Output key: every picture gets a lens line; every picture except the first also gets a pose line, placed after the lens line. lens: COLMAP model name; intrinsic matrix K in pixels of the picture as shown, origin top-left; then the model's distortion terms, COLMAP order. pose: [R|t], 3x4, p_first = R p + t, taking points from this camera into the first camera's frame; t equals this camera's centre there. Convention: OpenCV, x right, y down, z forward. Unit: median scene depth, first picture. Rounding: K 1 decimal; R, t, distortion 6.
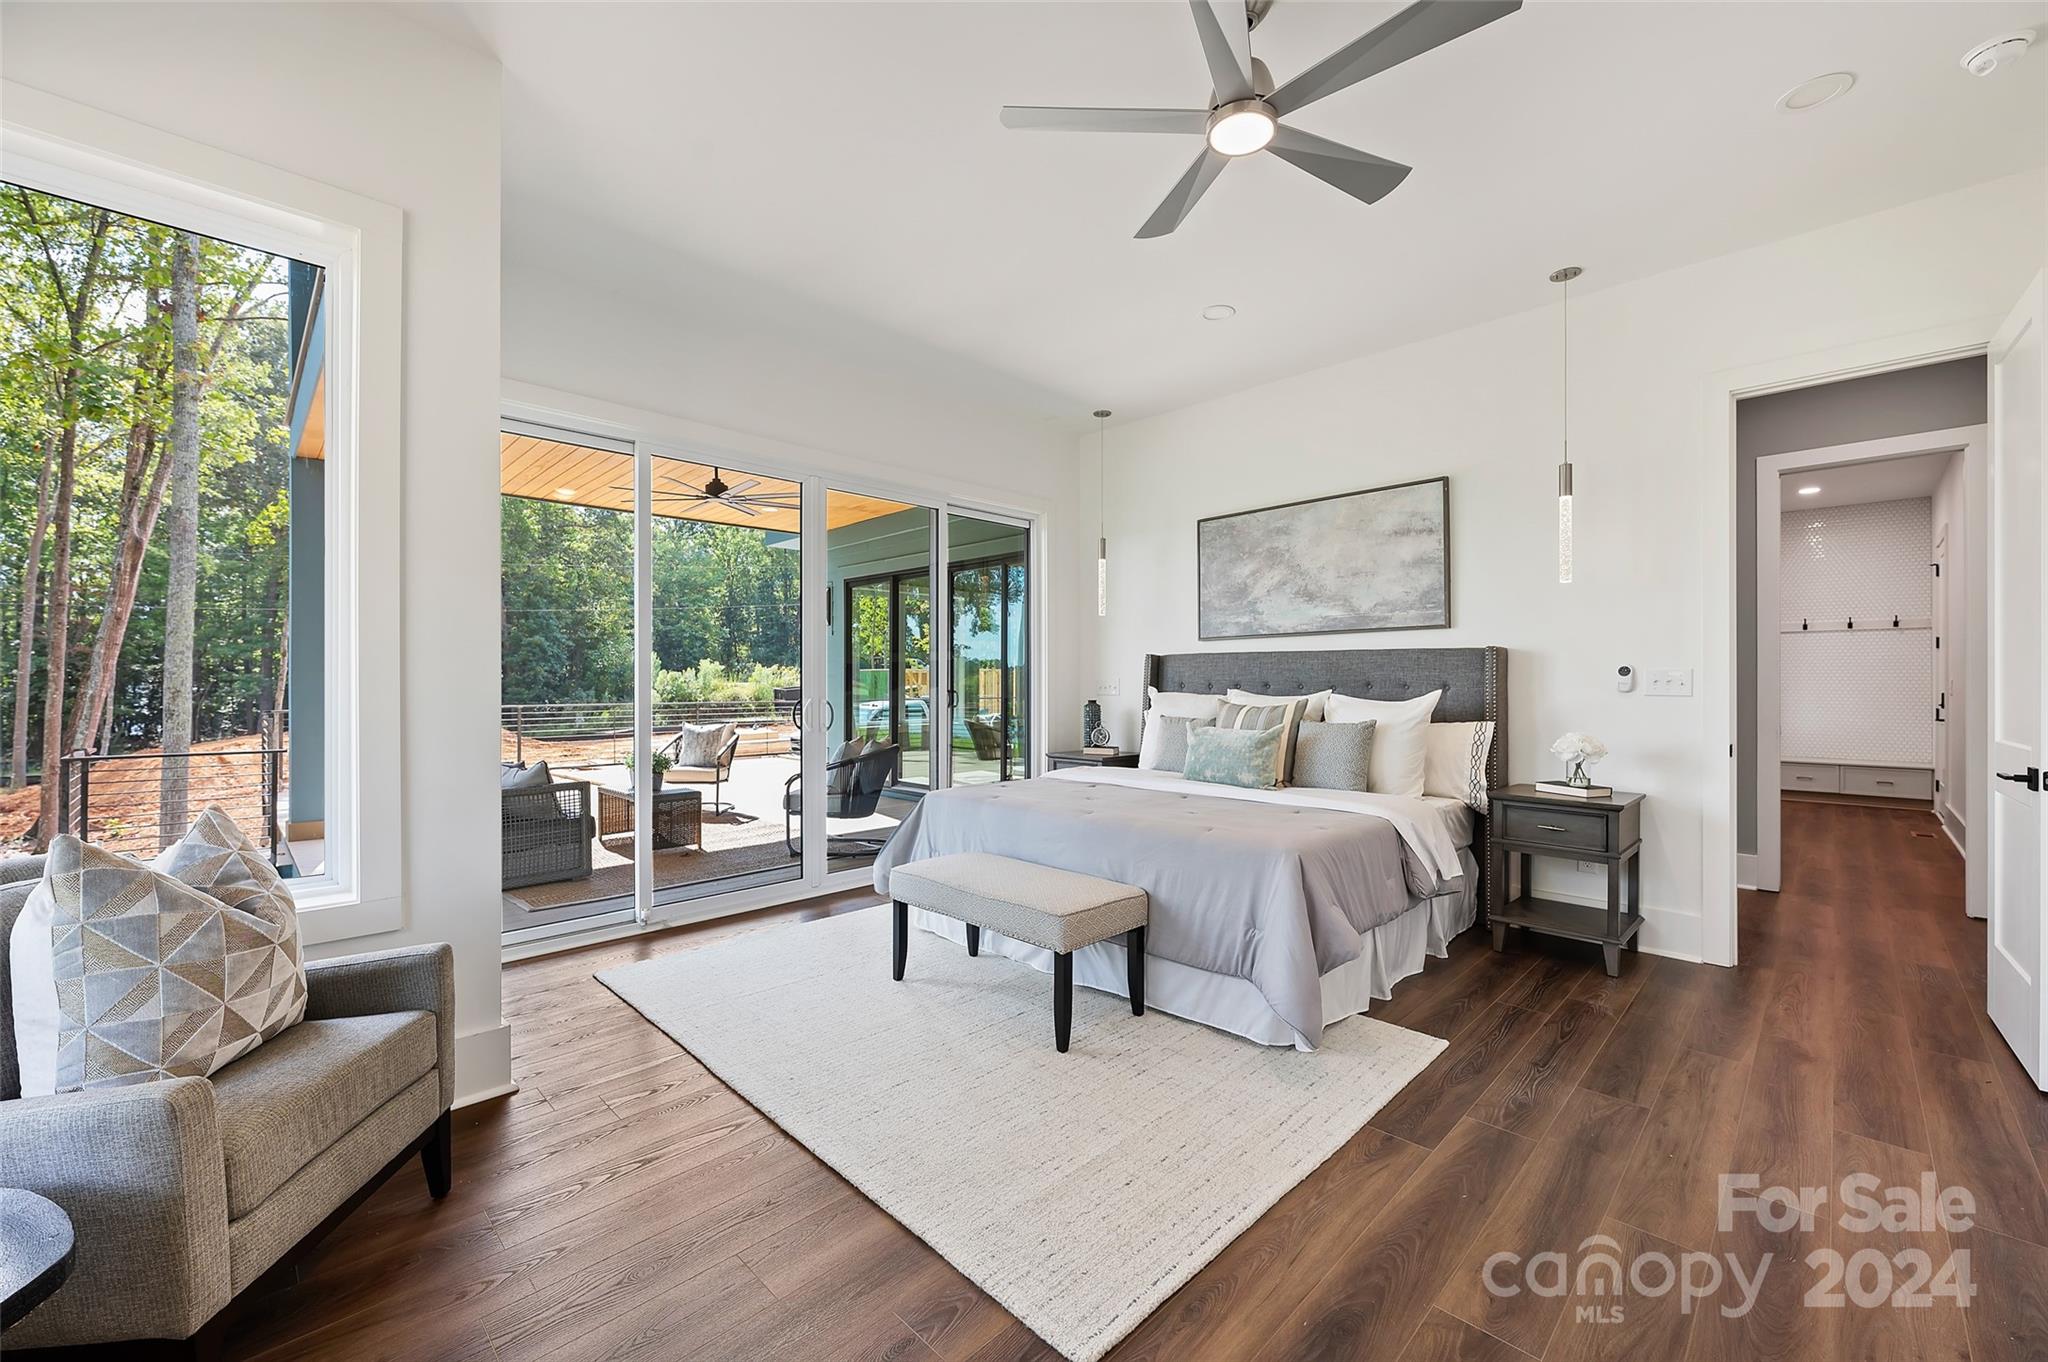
lens RADIAL K [[825.5, 0, 1027.1], [0, 825.5, 688.6], [0, 0, 1]] dist [-0.001130, 0.000039]
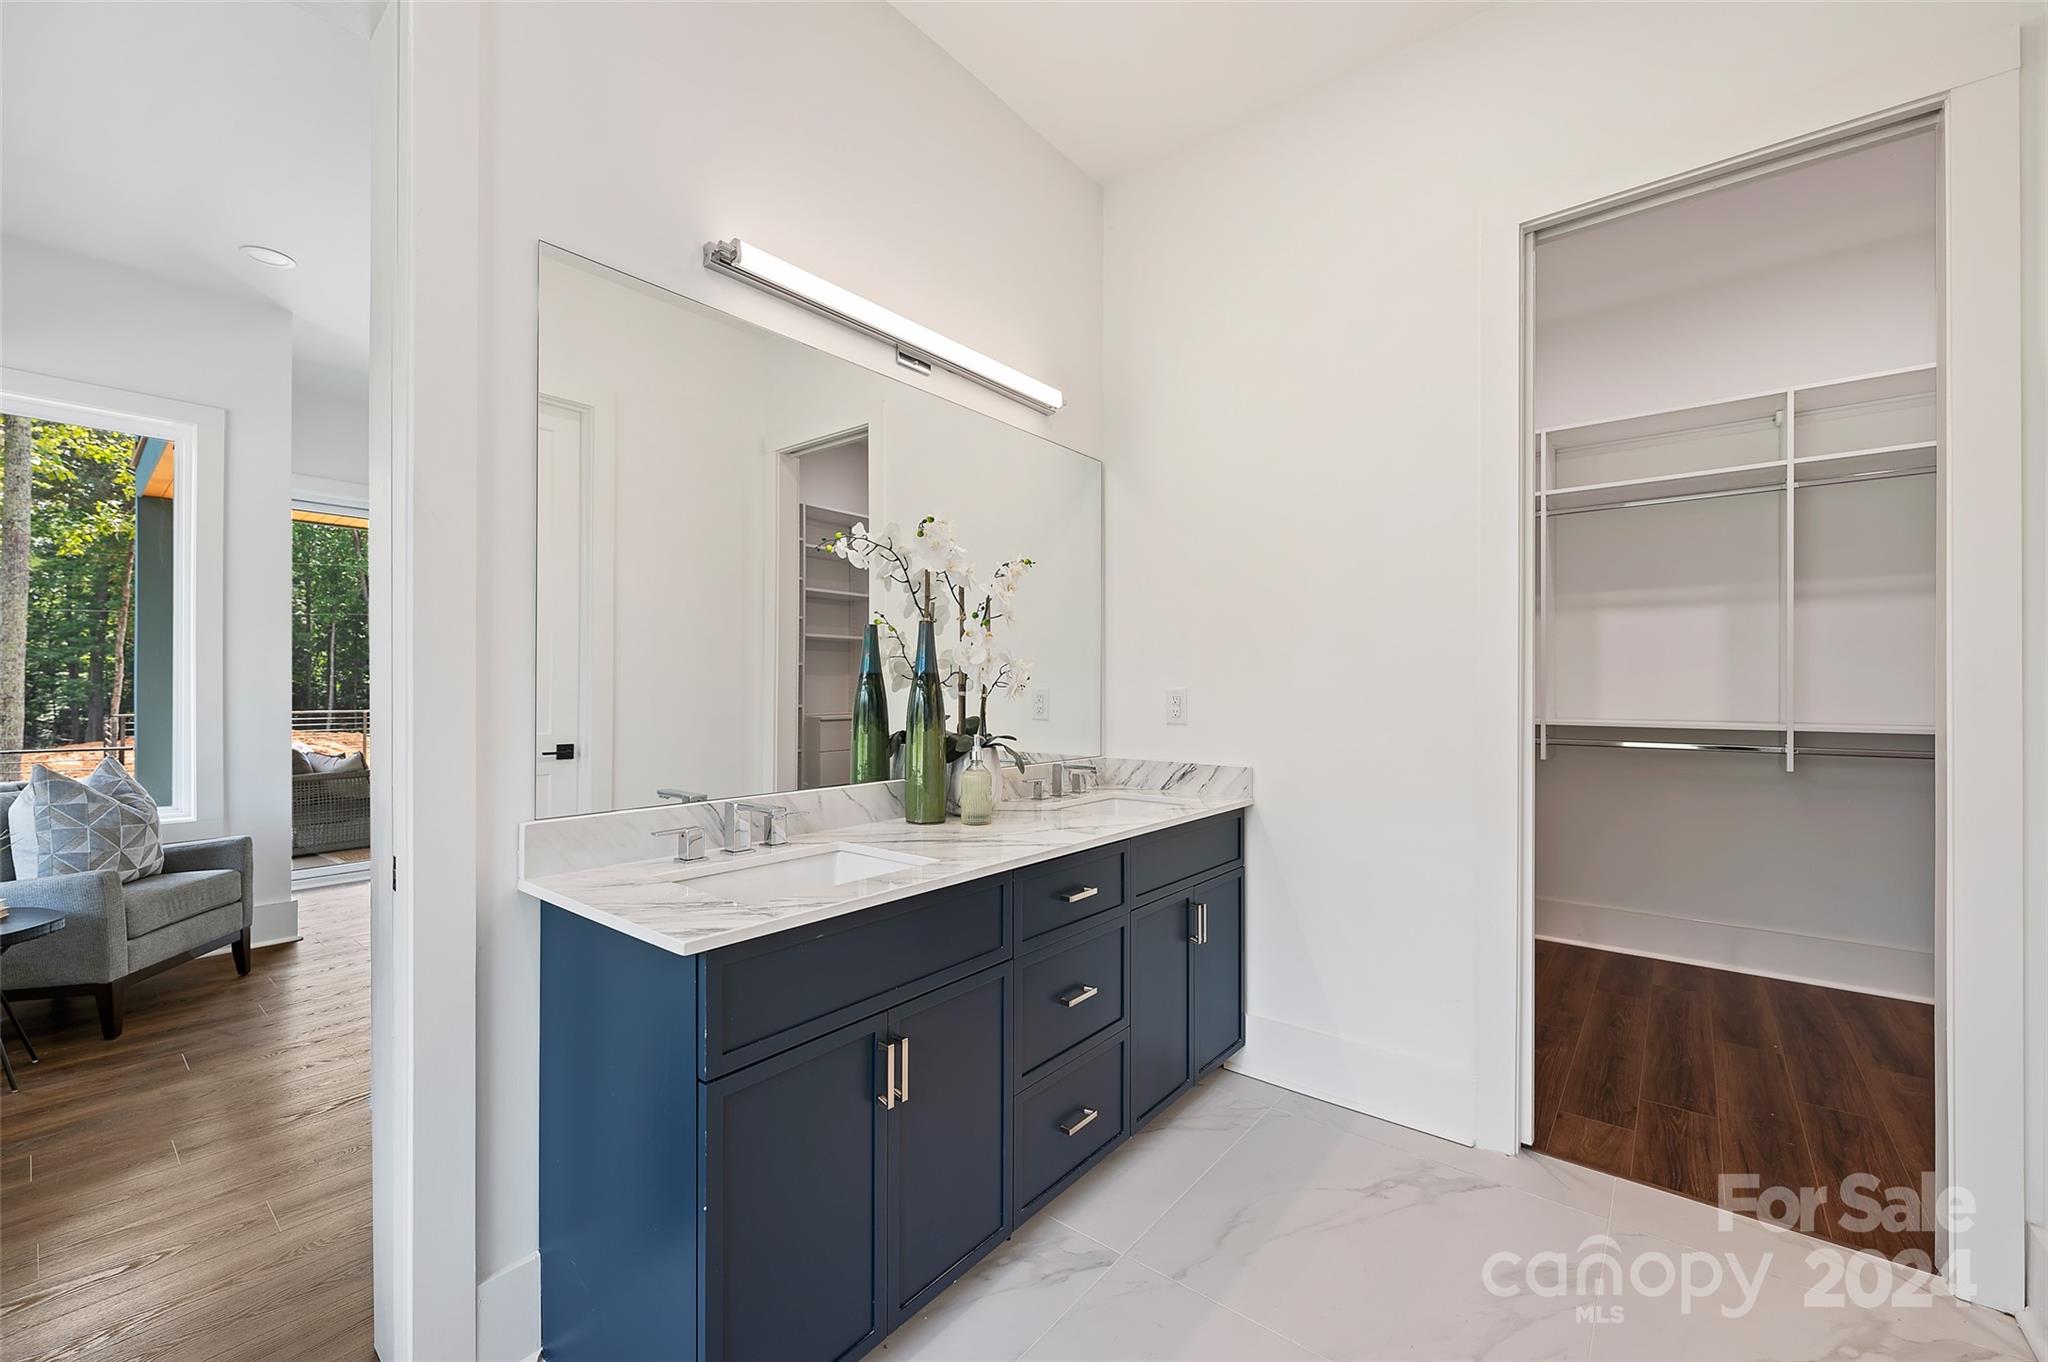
lens RADIAL K [[825.5, 0, 1027.1], [0, 825.5, 688.6], [0, 0, 1]] dist [-0.001130, 0.000039]
pose [[0.994664, -0.001919, 0.103154, 0.852004], [0.002439, 0.999985, -0.004919, 0.003087], [-0.103143, 0.005145, 0.994653, -1.028004]]
